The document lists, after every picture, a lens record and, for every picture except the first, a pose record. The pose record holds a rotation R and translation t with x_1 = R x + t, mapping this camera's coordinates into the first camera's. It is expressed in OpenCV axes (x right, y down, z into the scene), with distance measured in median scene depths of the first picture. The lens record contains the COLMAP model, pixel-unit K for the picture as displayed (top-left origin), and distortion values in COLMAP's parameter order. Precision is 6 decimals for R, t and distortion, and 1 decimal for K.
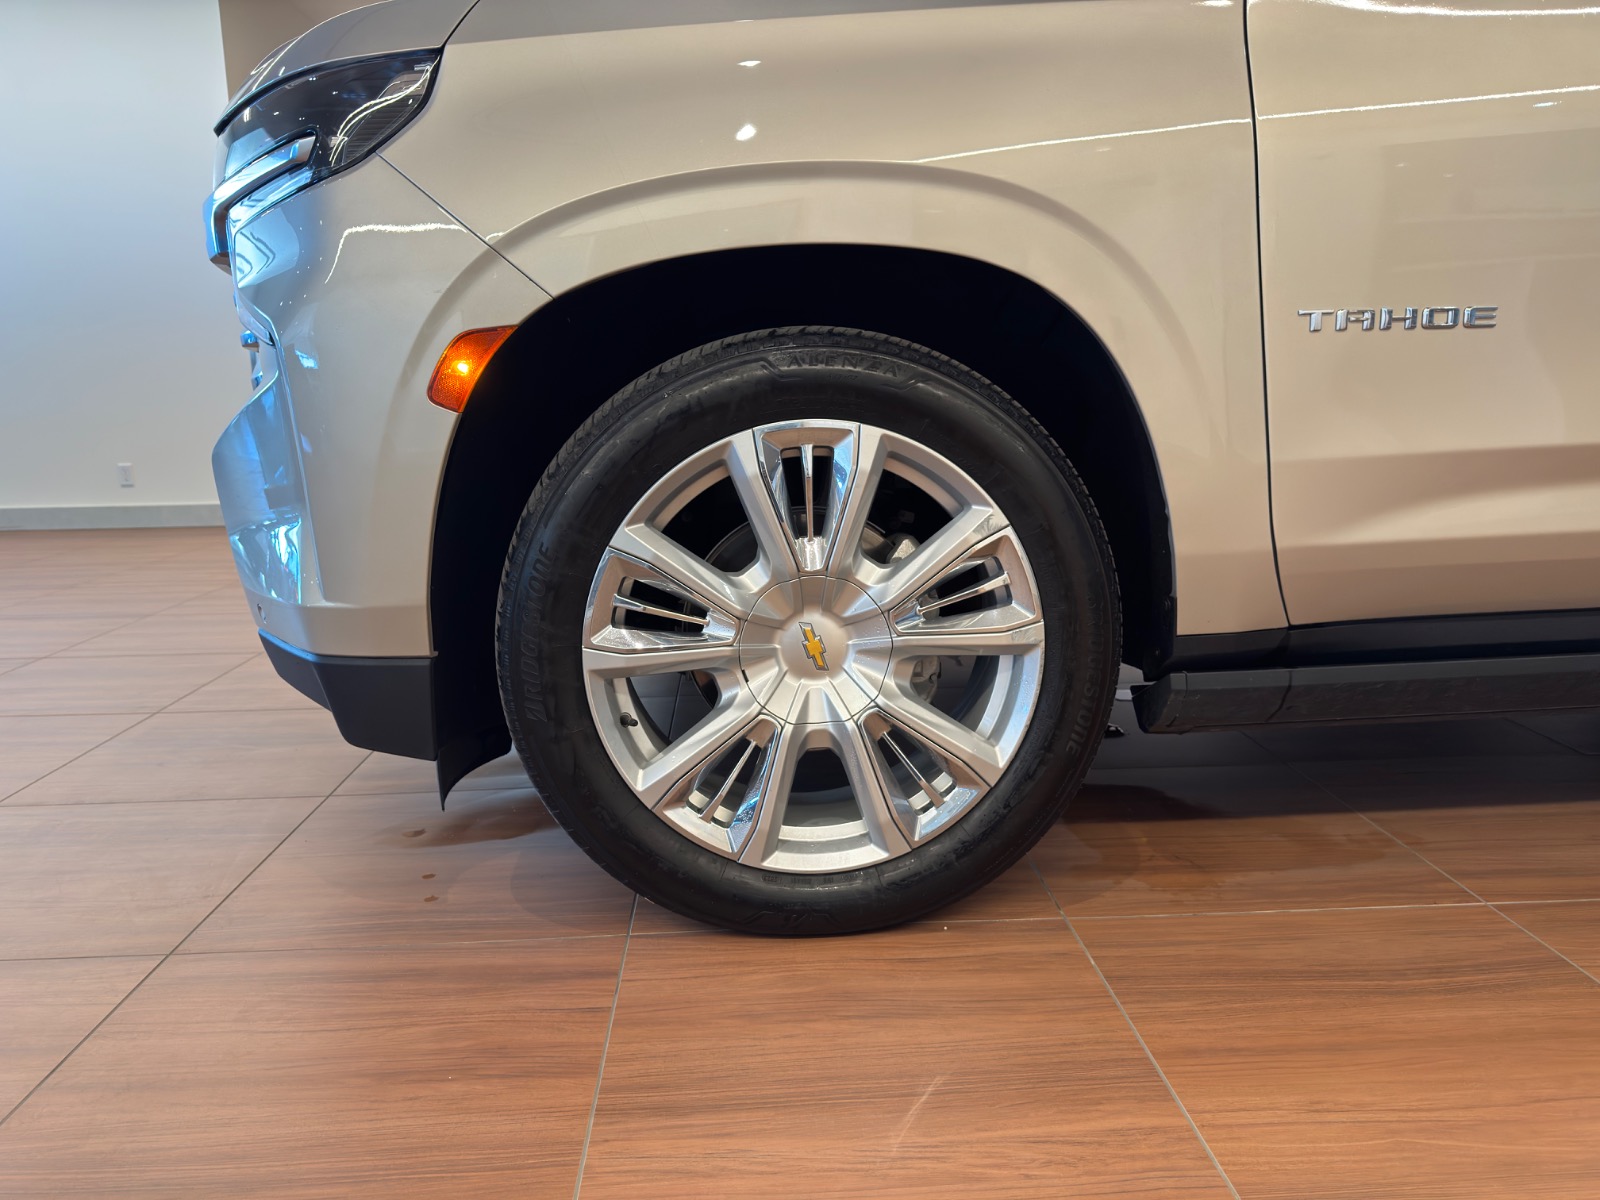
lens RADIAL K [[1127.3, 0, 799.1], [0, 1127.3, 618.4], [0, 0, 1]] dist [0.002686, -0.020782]
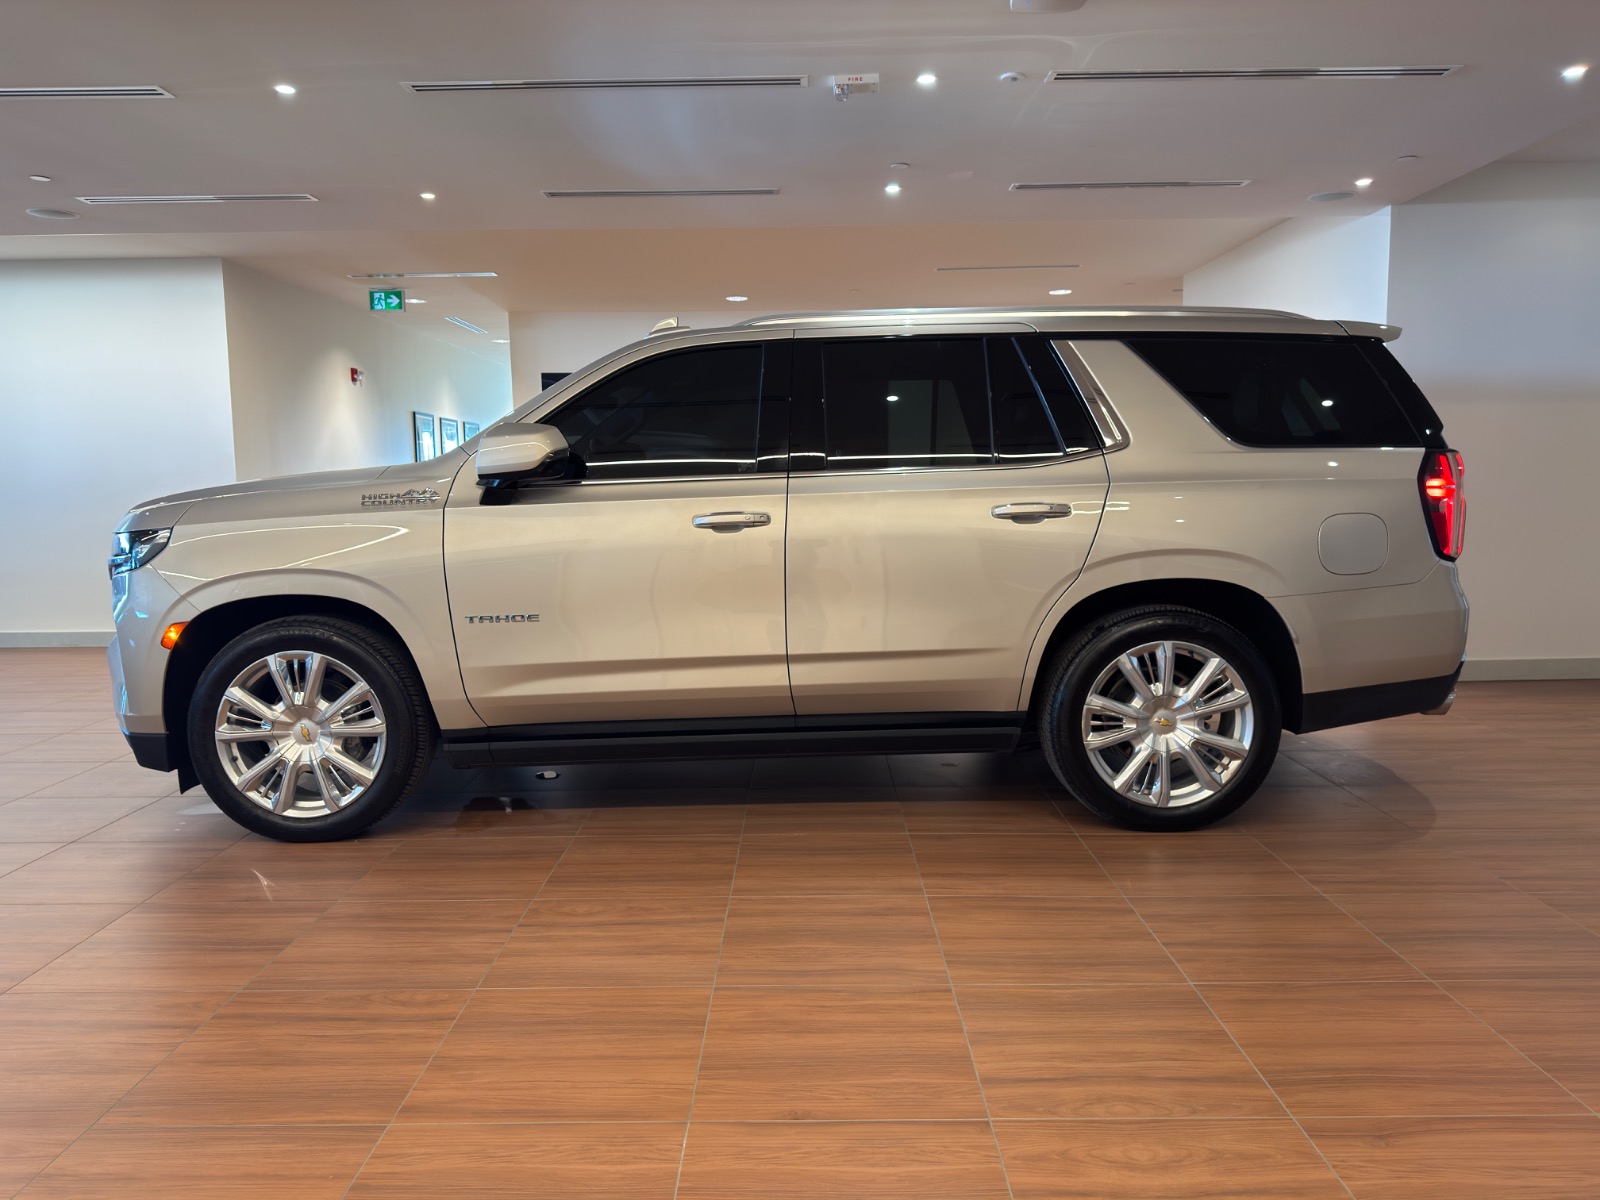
lens RADIAL K [[1127.3, 0, 799.1], [0, 1127.3, 618.4], [0, 0, 1]] dist [0.002686, -0.020782]
pose [[0.994987, -0.001271, -0.100000, 1.479399], [-0.008685, 0.995043, -0.099068, 0.010705], [0.099630, 0.099440, 0.990043, -1.598613]]
